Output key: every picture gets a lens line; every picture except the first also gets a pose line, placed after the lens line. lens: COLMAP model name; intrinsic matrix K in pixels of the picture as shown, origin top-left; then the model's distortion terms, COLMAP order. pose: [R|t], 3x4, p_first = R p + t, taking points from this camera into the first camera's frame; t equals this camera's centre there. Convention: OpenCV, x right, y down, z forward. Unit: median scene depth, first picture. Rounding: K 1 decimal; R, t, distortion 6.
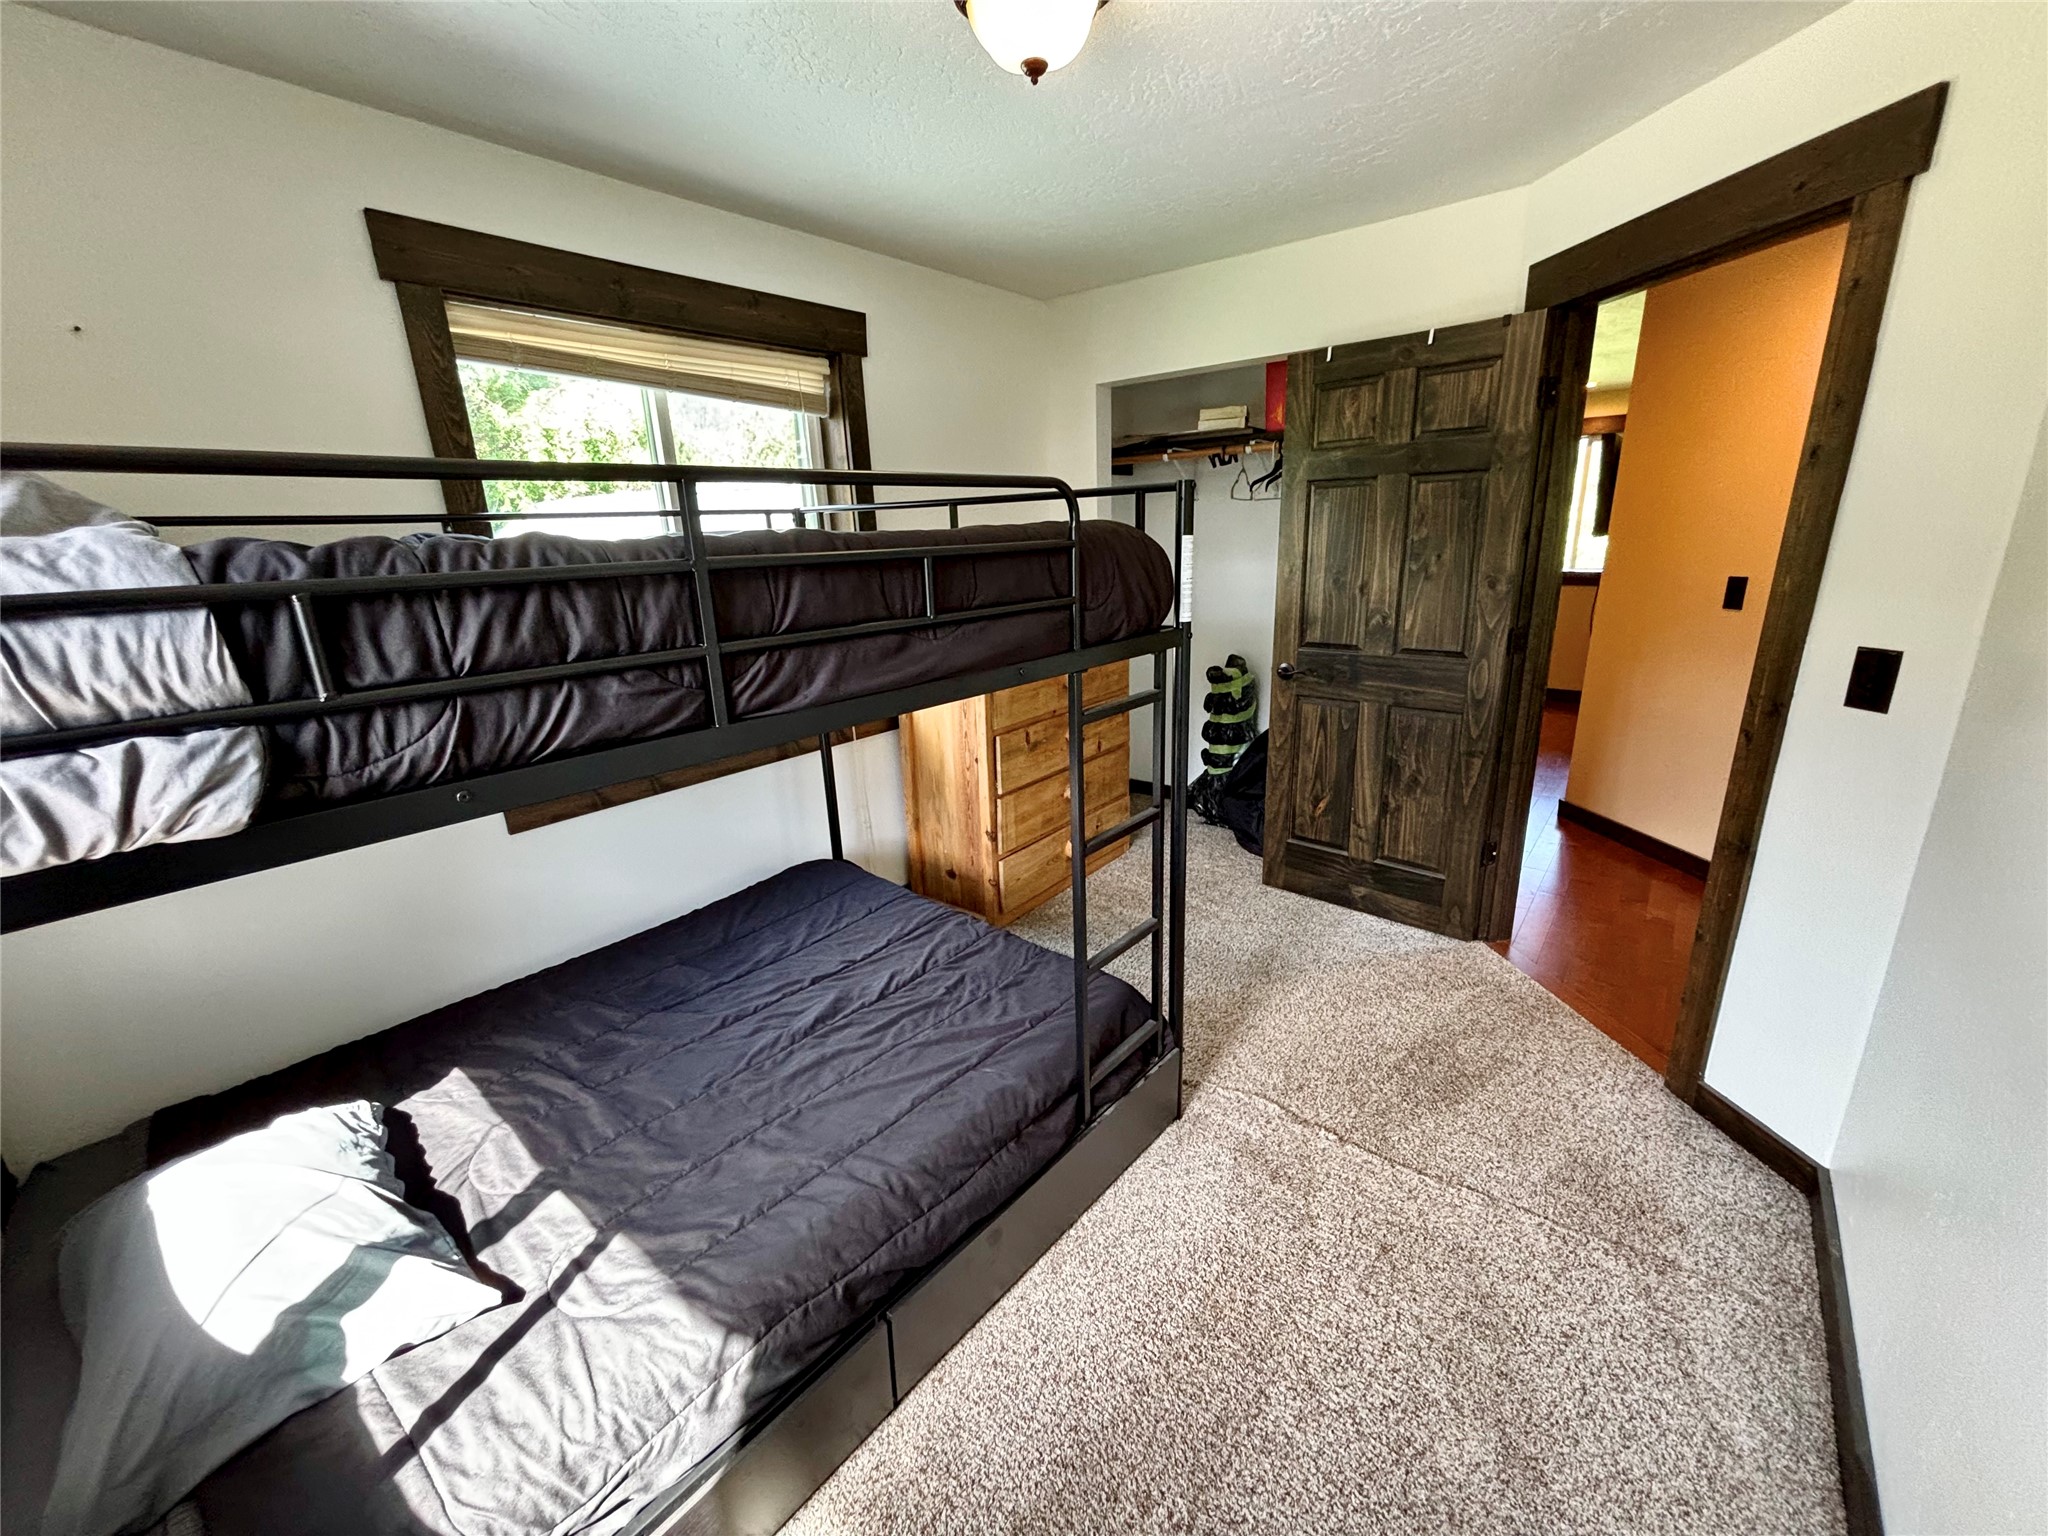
lens RADIAL K [[822.1, 0, 1019.2], [0, 822.1, 762.2], [0, 0, 1]] dist [0.014110, -0.010131]
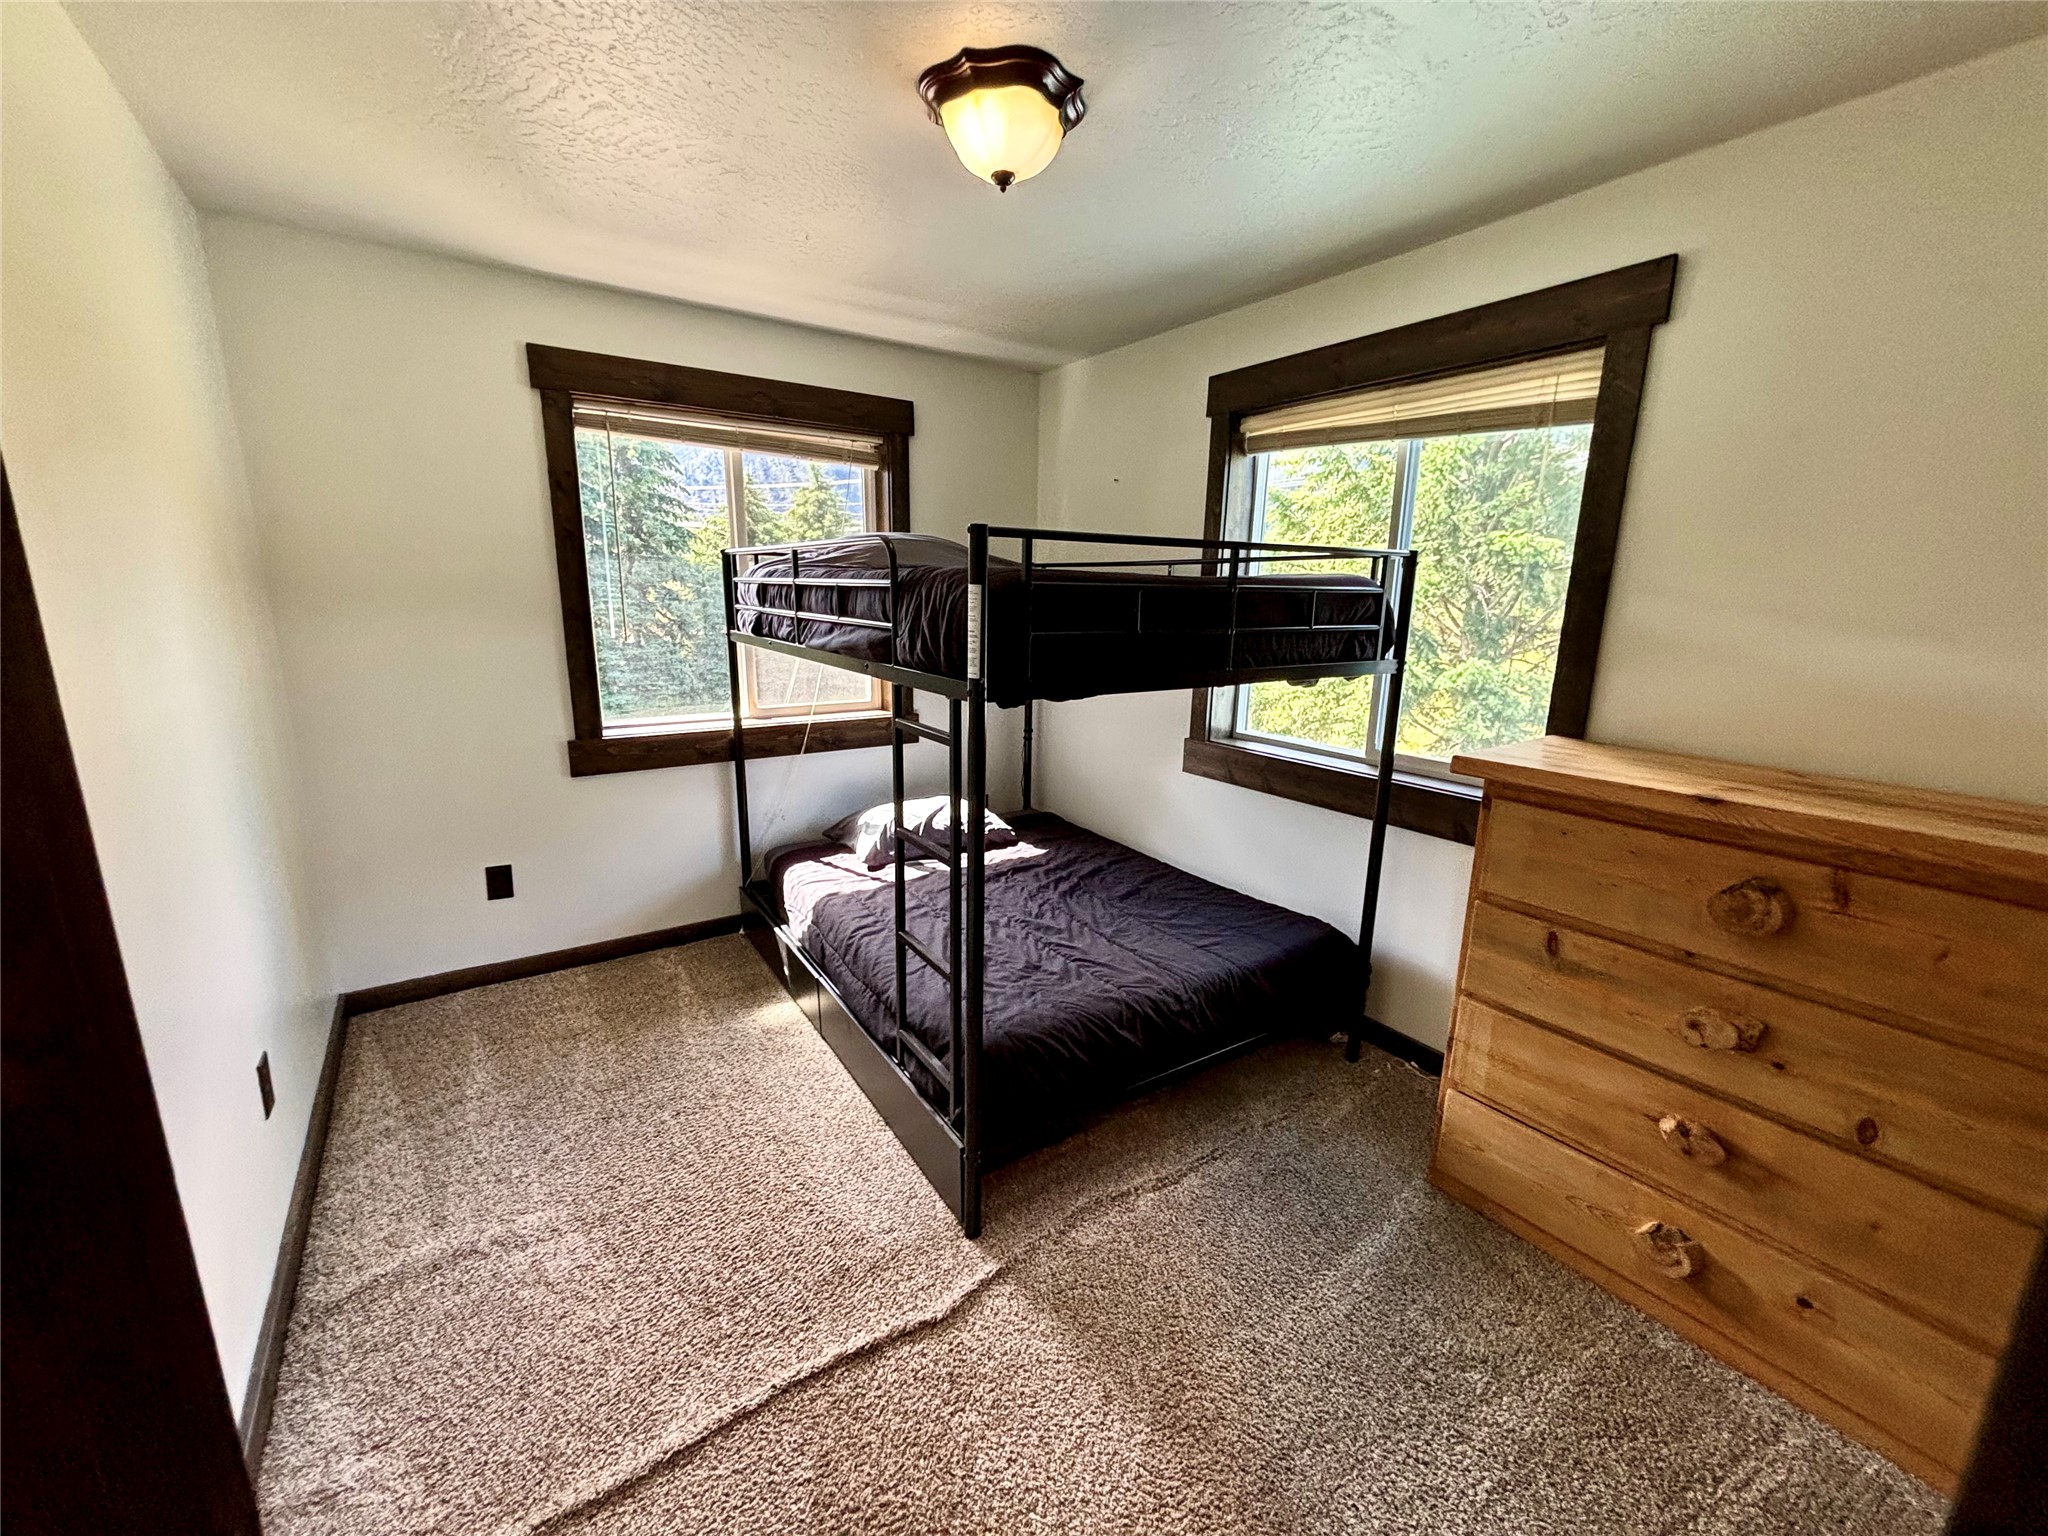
lens RADIAL K [[822.1, 0, 1019.2], [0, 822.1, 762.2], [0, 0, 1]] dist [0.014110, -0.010131]
pose [[-0.267883, 0.230915, -0.935370, 0.820160], [-0.284949, 0.908431, 0.305872, -0.284746], [0.920349, 0.348471, -0.177554, 0.956155]]
